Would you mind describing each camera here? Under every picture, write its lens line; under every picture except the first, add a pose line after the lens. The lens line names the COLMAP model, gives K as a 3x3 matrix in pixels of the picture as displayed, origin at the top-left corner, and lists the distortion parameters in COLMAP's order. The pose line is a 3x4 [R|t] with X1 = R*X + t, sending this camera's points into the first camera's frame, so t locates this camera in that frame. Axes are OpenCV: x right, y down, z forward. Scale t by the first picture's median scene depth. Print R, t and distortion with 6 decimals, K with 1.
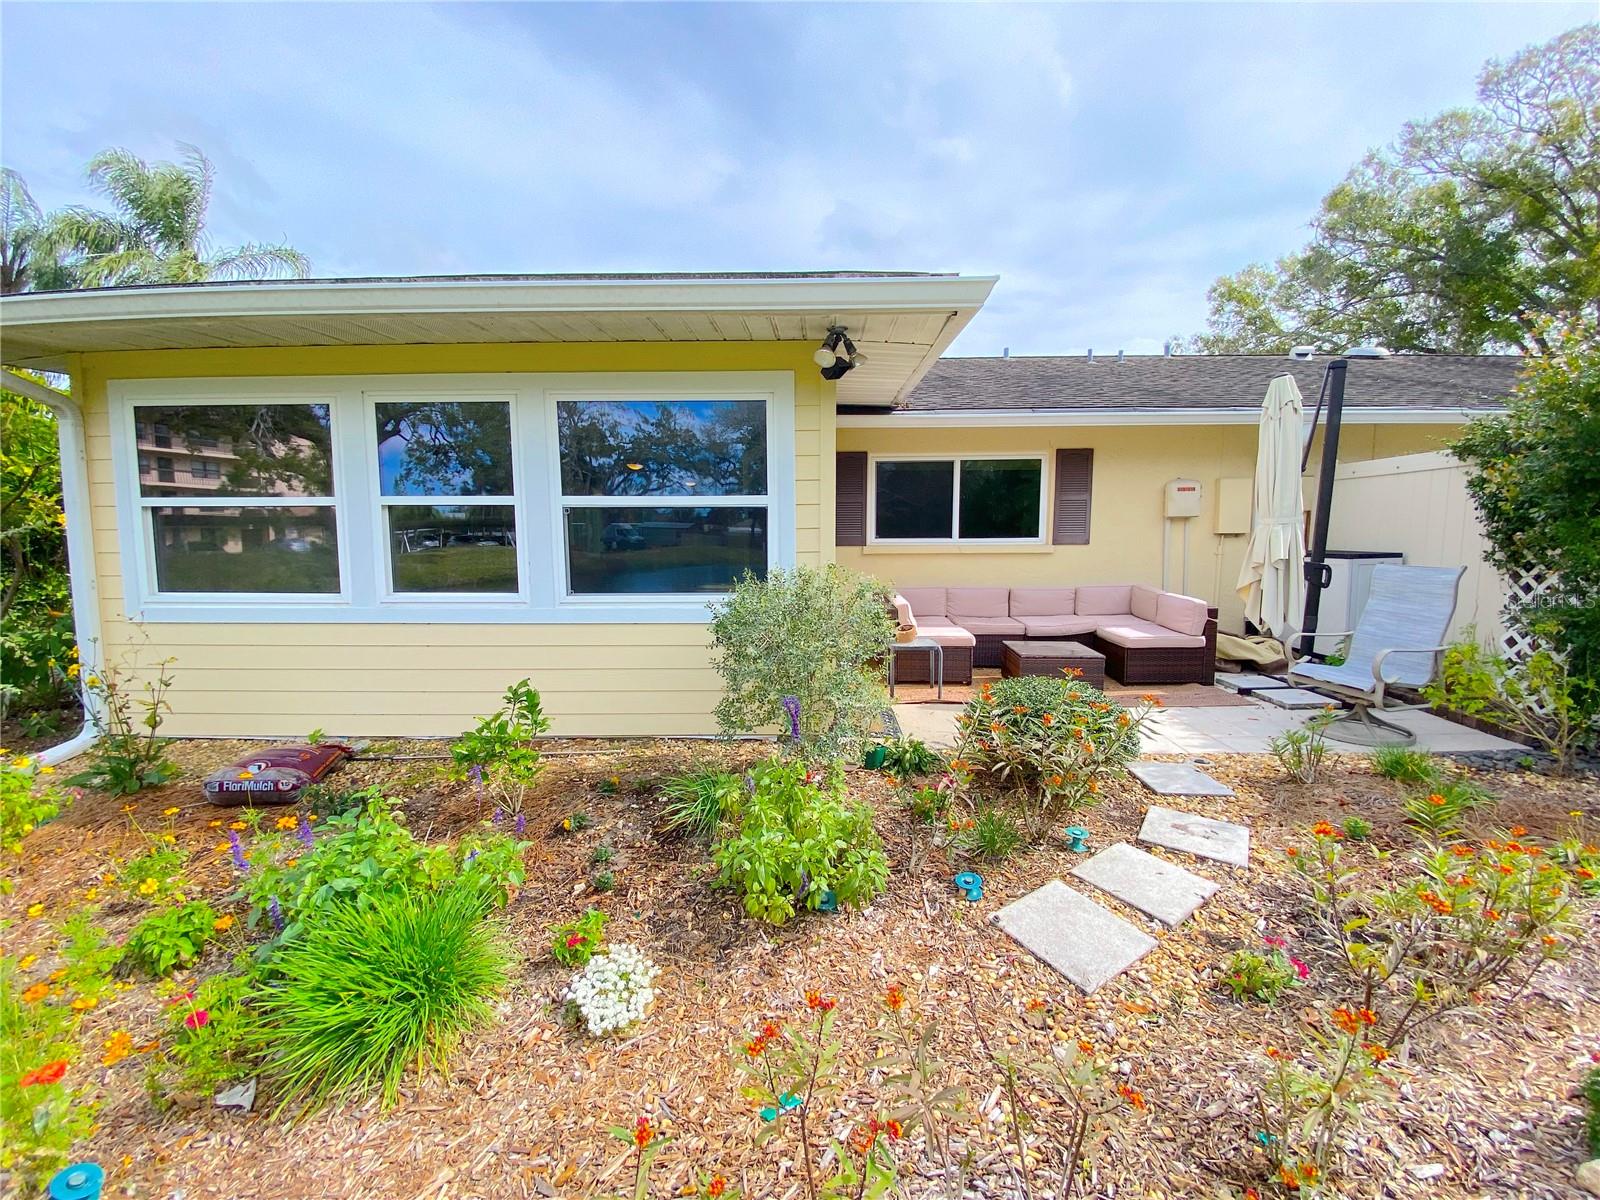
lens RADIAL K [[639.6, 0, 800.0], [0, 639.6, 600.0], [0, 0, 1]] dist [0.000674, -0.000010]
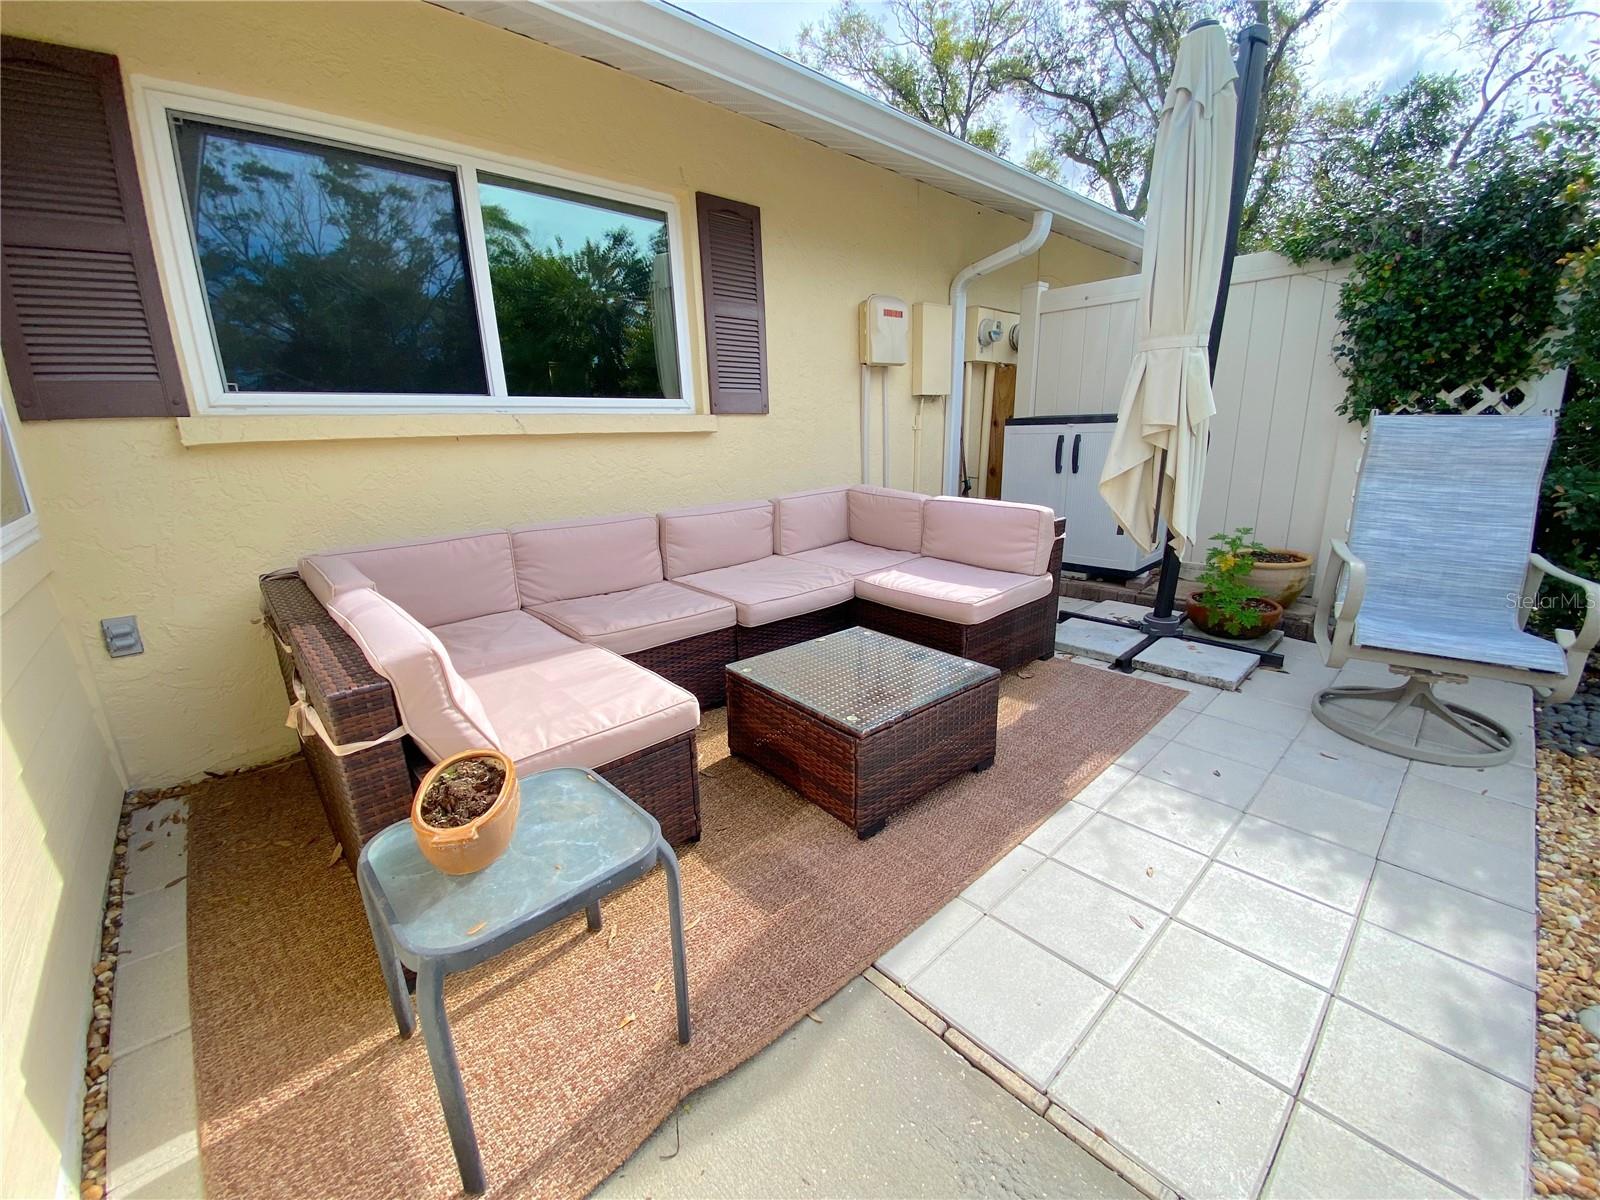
lens RADIAL K [[660.4, 0, 800.0], [0, 660.4, 600.0], [0, 0, 1]] dist [0.000953, -0.000154]
pose [[0.712883, -0.190733, 0.674847, 0.083540], [0.094725, 0.979674, 0.176823, -0.030709], [-0.694856, -0.062130, 0.716460, 0.593341]]
